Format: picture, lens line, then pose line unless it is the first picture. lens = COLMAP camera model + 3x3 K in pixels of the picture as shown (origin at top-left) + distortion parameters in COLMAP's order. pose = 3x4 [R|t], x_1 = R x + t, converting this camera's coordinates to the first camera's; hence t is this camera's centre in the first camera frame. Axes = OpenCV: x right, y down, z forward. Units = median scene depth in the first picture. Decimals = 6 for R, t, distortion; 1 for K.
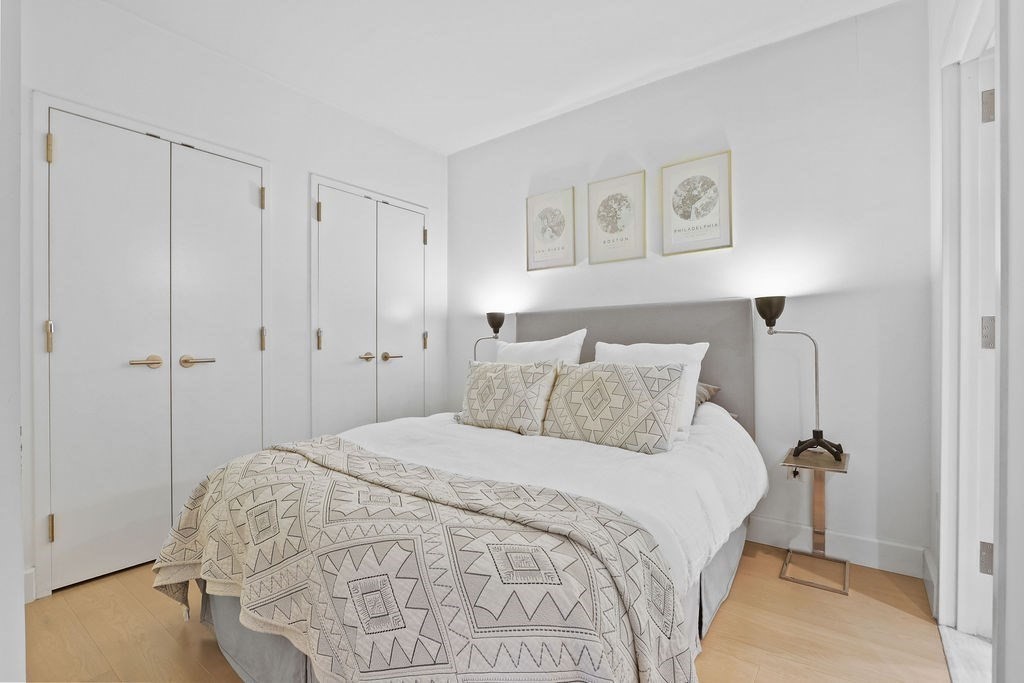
lens RADIAL K [[473.1, 0, 516.7], [0, 473.1, 345.6], [0, 0, 1]] dist [-0.016123, 0.001072]
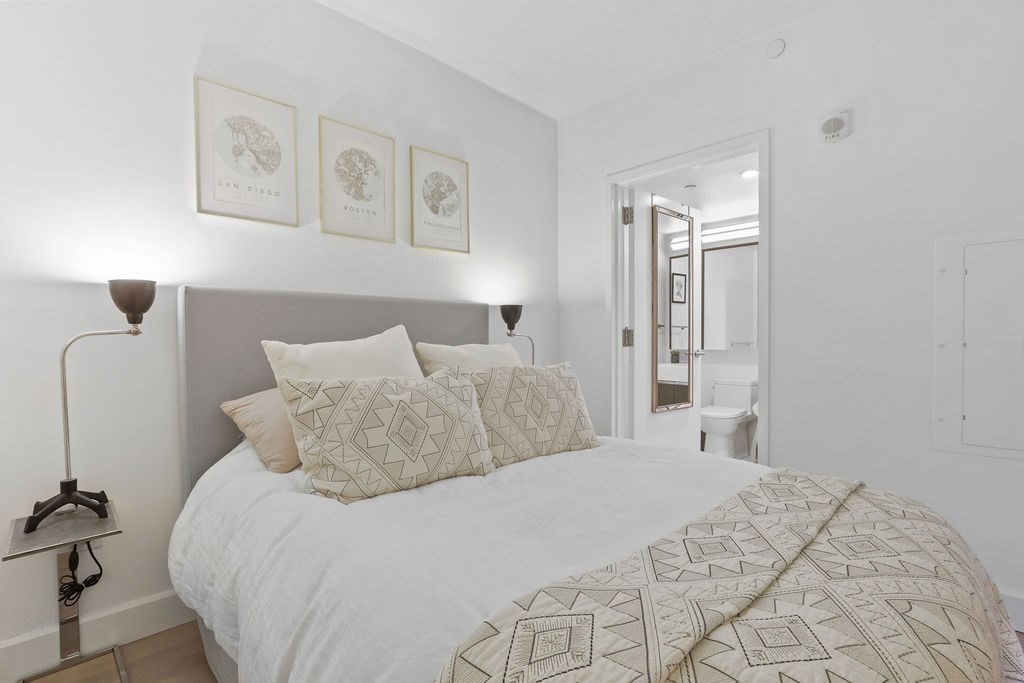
lens RADIAL K [[464.1, 0, 511.8], [0, 464.1, 346.7], [0, 0, 1]] dist [-0.002586, 0.000047]
pose [[0.185243, -0.009365, 0.982648, -0.530452], [0.004645, 0.999952, 0.008655, -0.006396], [-0.982682, 0.002961, 0.185278, 0.666544]]
